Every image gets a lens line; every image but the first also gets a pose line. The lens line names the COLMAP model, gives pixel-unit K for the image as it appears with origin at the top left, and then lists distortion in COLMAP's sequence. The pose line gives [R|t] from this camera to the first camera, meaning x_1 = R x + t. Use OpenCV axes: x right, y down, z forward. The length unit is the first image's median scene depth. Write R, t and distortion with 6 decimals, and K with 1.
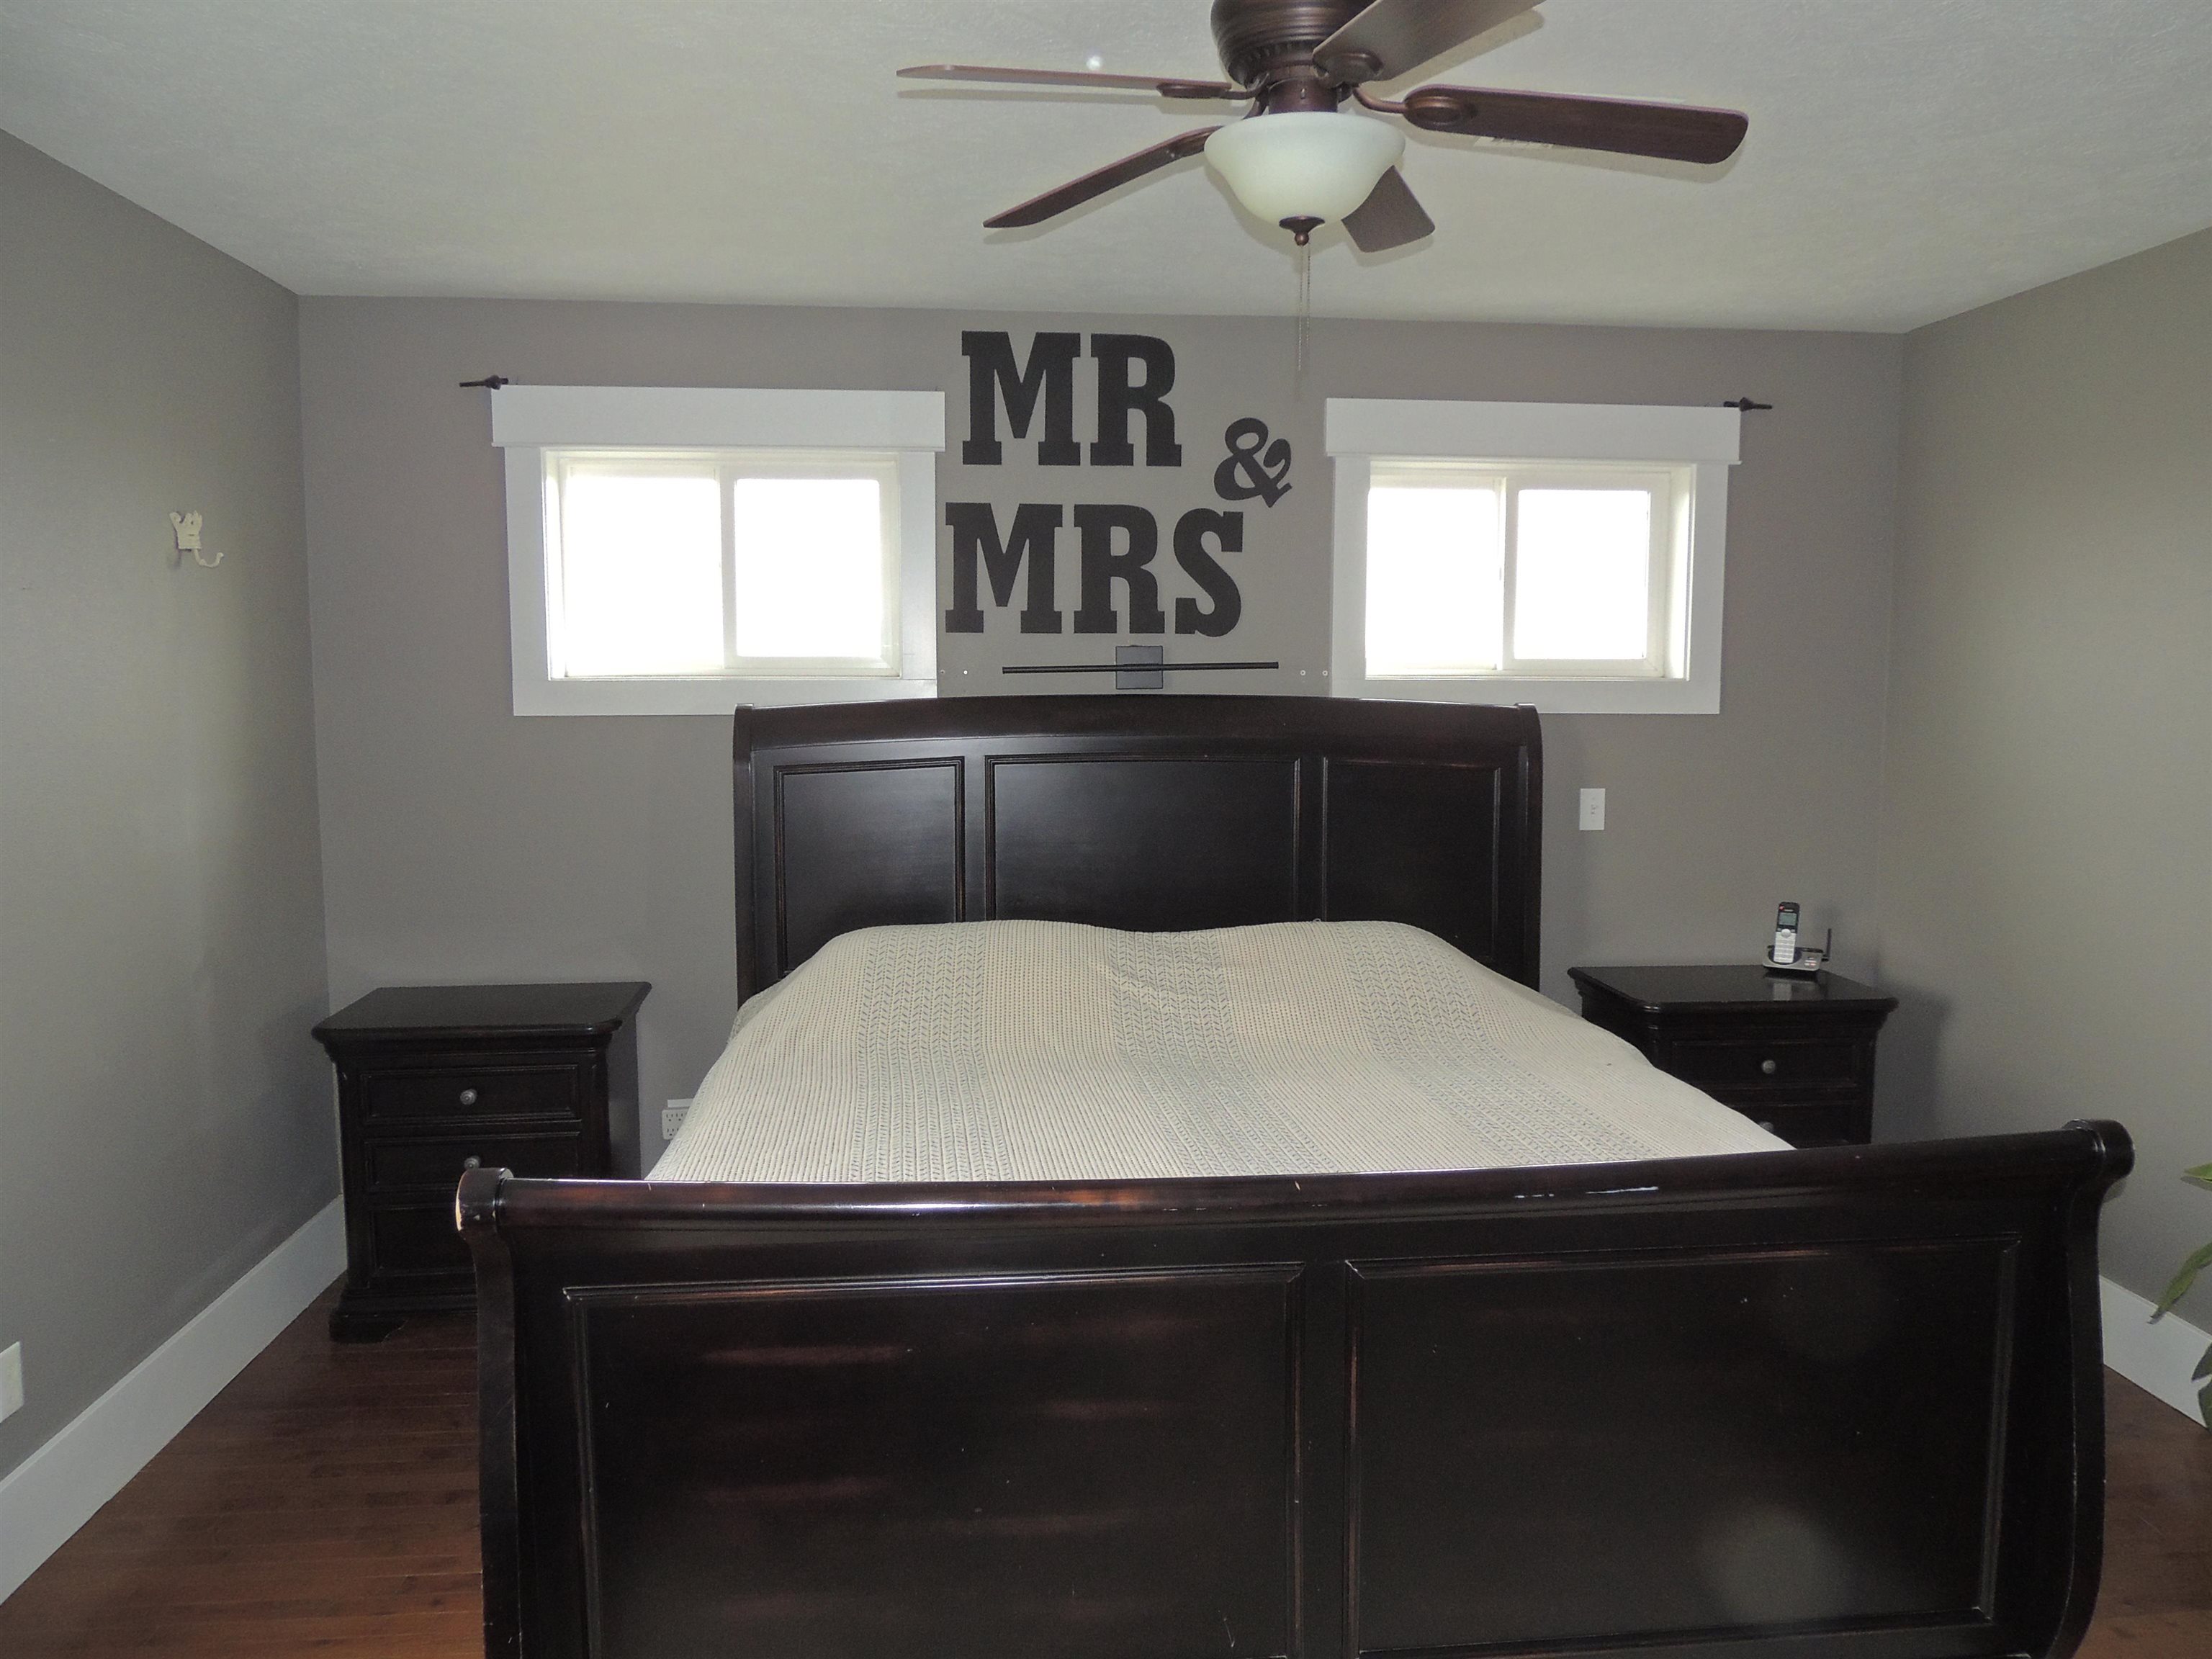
lens RADIAL K [[1562.2, 0, 1112.4], [0, 1562.2, 841.3], [0, 0, 1]] dist [-0.001723, -0.013792]
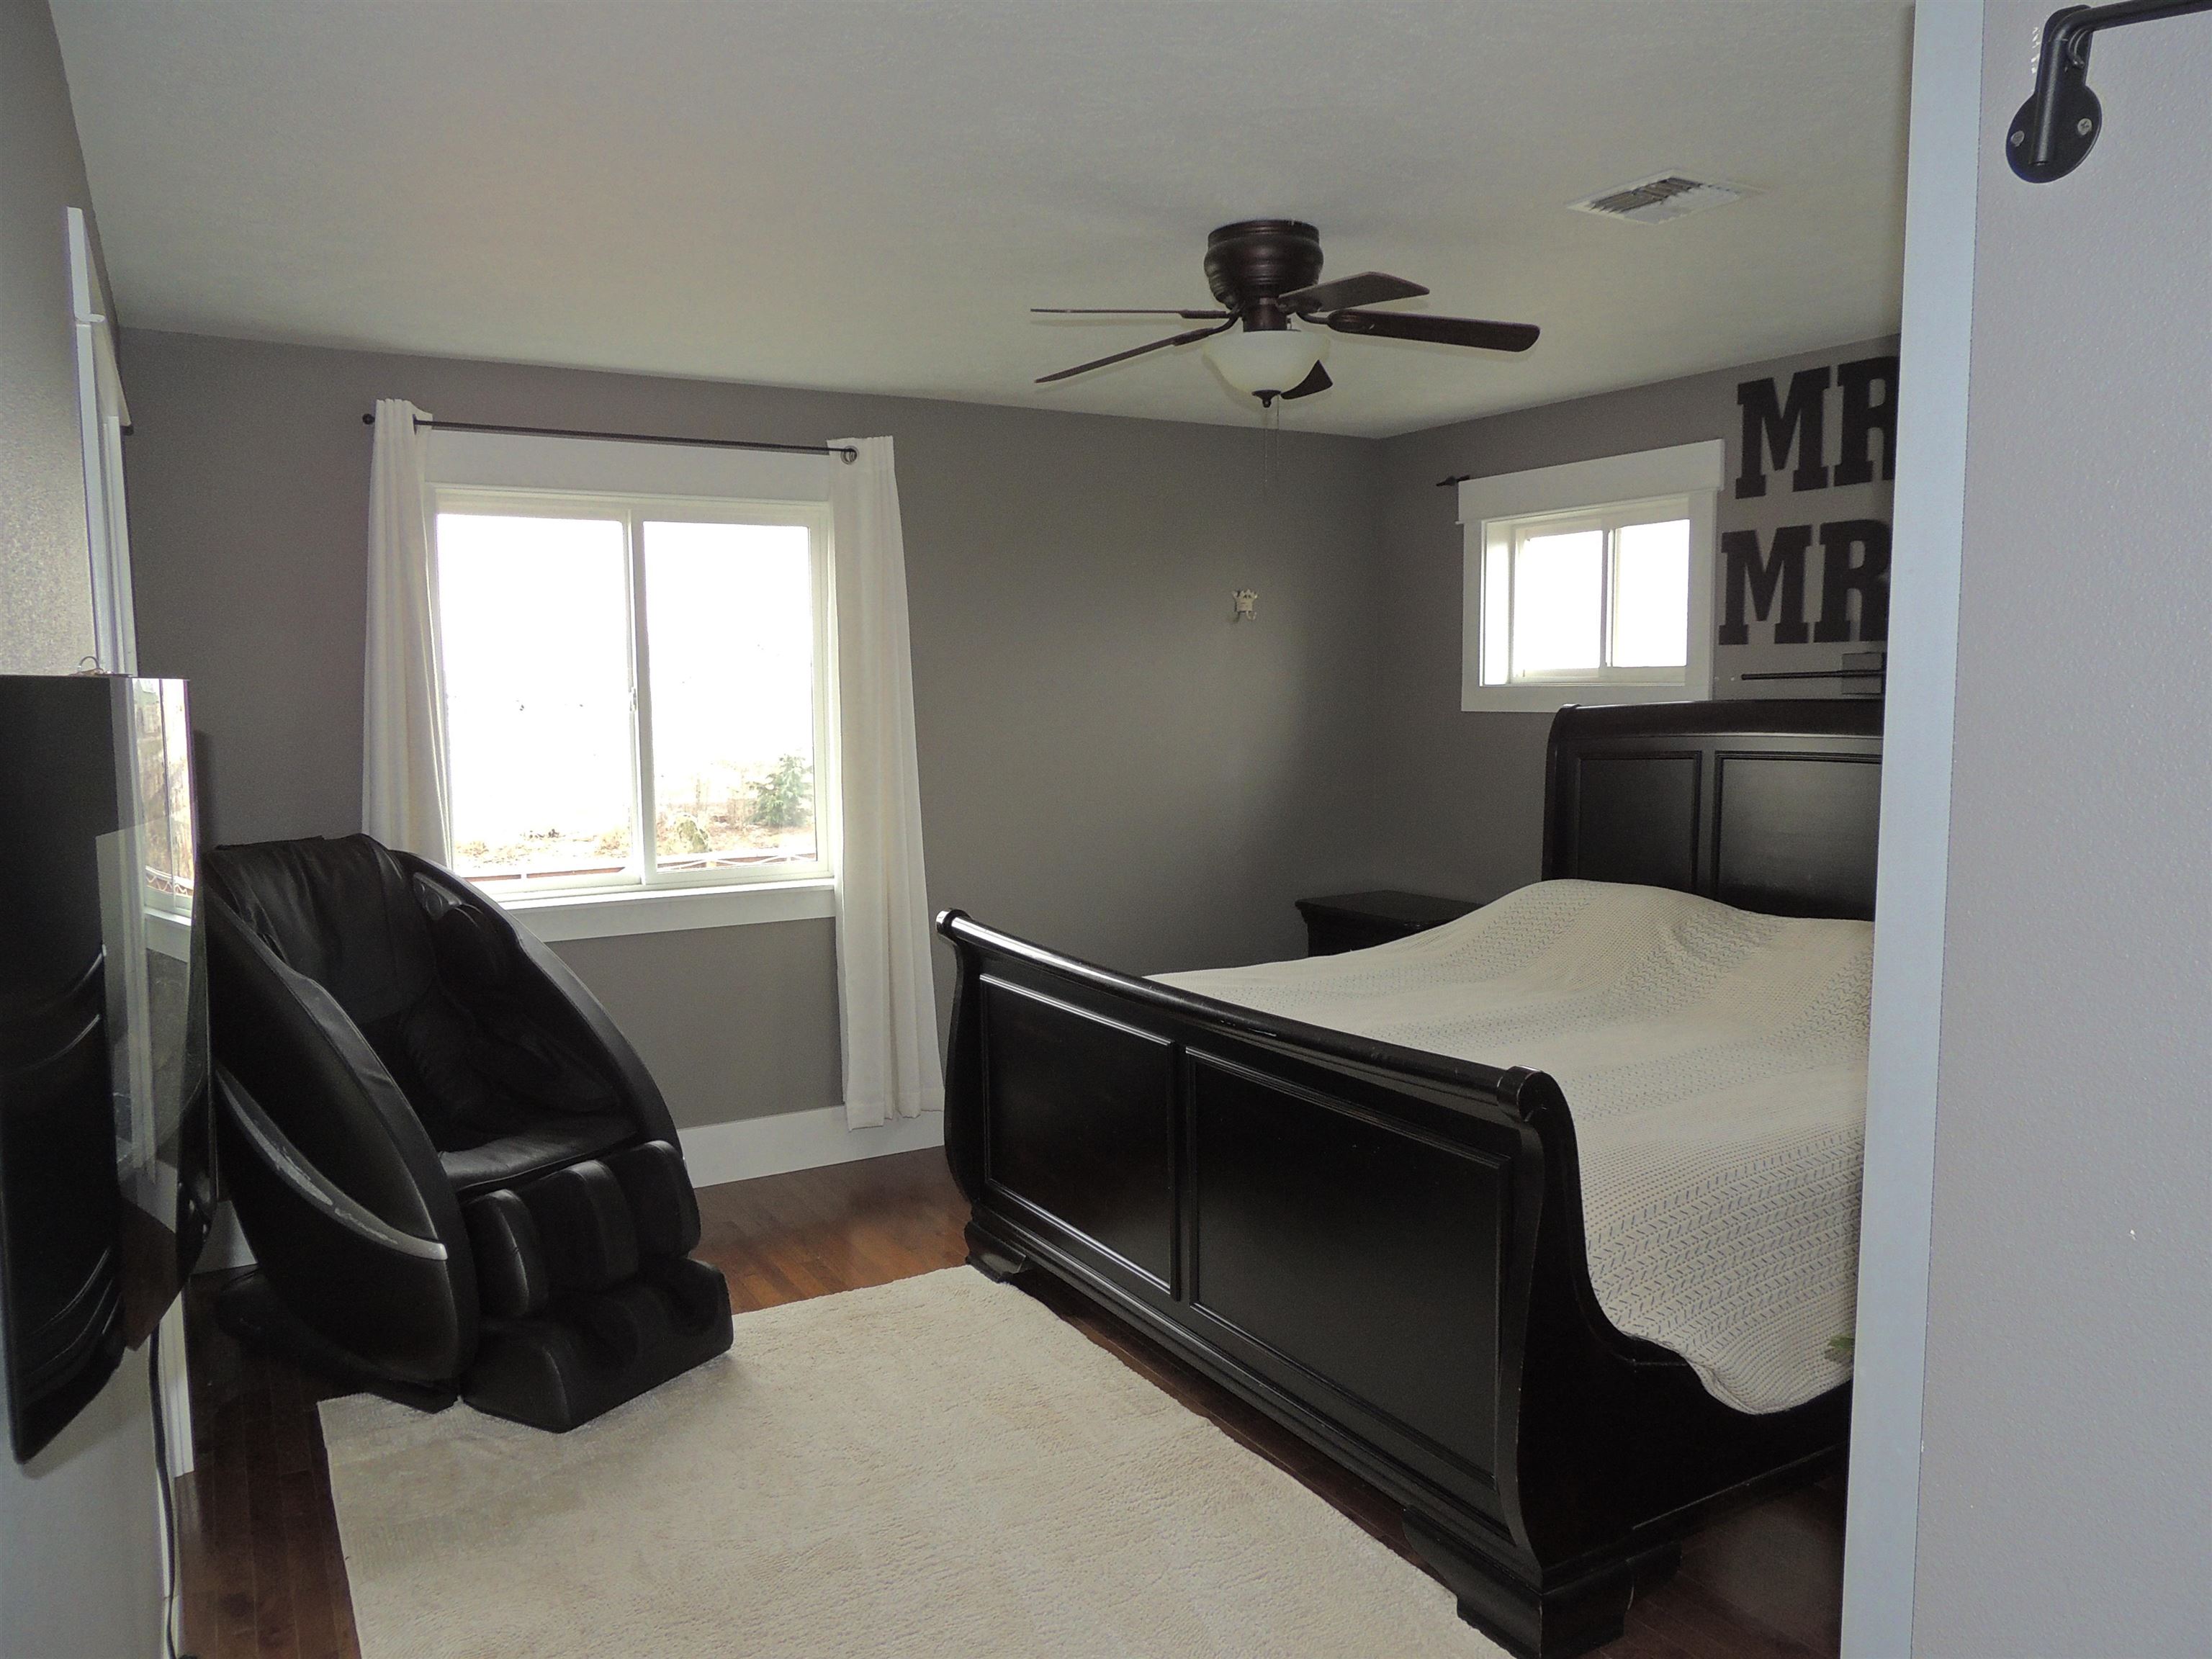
lens RADIAL K [[1562.2, 0, 1101.5], [0, 1562.2, 824.6], [0, 0, 1]] dist [-0.001723, -0.013792]
pose [[0.424558, 0.079981, -0.901861, 0.760324], [-0.086349, 0.995127, 0.047603, -0.016561], [0.901274, 0.057664, 0.429396, 0.097224]]
